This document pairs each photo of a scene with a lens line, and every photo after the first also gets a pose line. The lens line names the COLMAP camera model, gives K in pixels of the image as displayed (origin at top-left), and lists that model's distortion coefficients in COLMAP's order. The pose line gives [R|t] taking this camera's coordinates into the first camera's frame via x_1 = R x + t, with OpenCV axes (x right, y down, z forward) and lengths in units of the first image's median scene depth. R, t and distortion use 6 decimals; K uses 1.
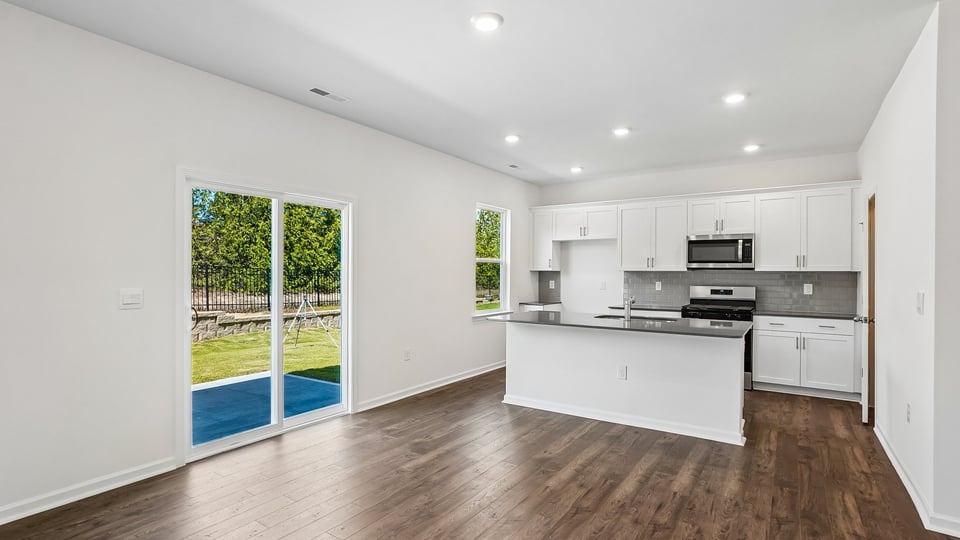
lens RADIAL K [[476.4, 0, 488.4], [0, 476.4, 279.5], [0, 0, 1]] dist [0.018590, 0.000294]
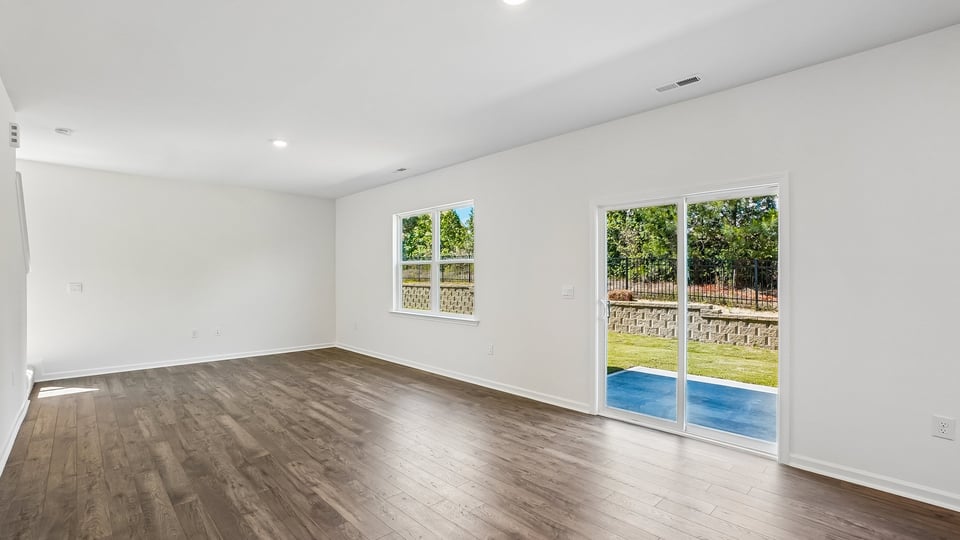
lens RADIAL K [[425.8, 0, 476.3], [0, 425.8, 279.3], [0, 0, 1]] dist [-0.026368, 0.005696]
pose [[-0.228534, 0.002843, -0.973532, 0.350687], [-0.009726, 0.999939, 0.005203, -0.003963], [0.973487, 0.010658, -0.228493, 0.519672]]
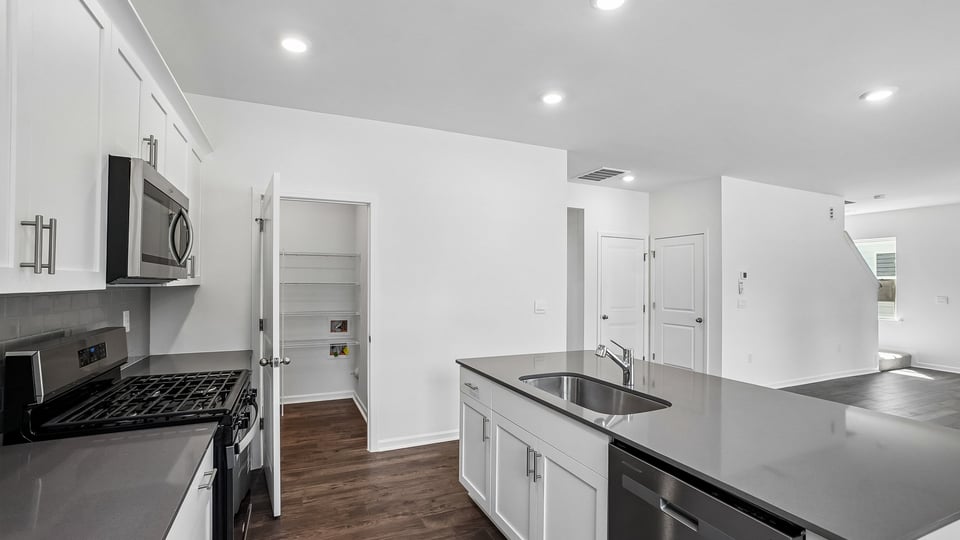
lens RADIAL K [[425.8, 0, 480.0], [0, 425.8, 279.0], [0, 0, 1]] dist [-0.026368, 0.005696]
pose [[-0.840901, -0.006701, 0.541148, 0.112889], [-0.007955, 0.999968, 0.000022, -0.021604], [-0.541131, -0.004287, -0.840928, 1.128884]]
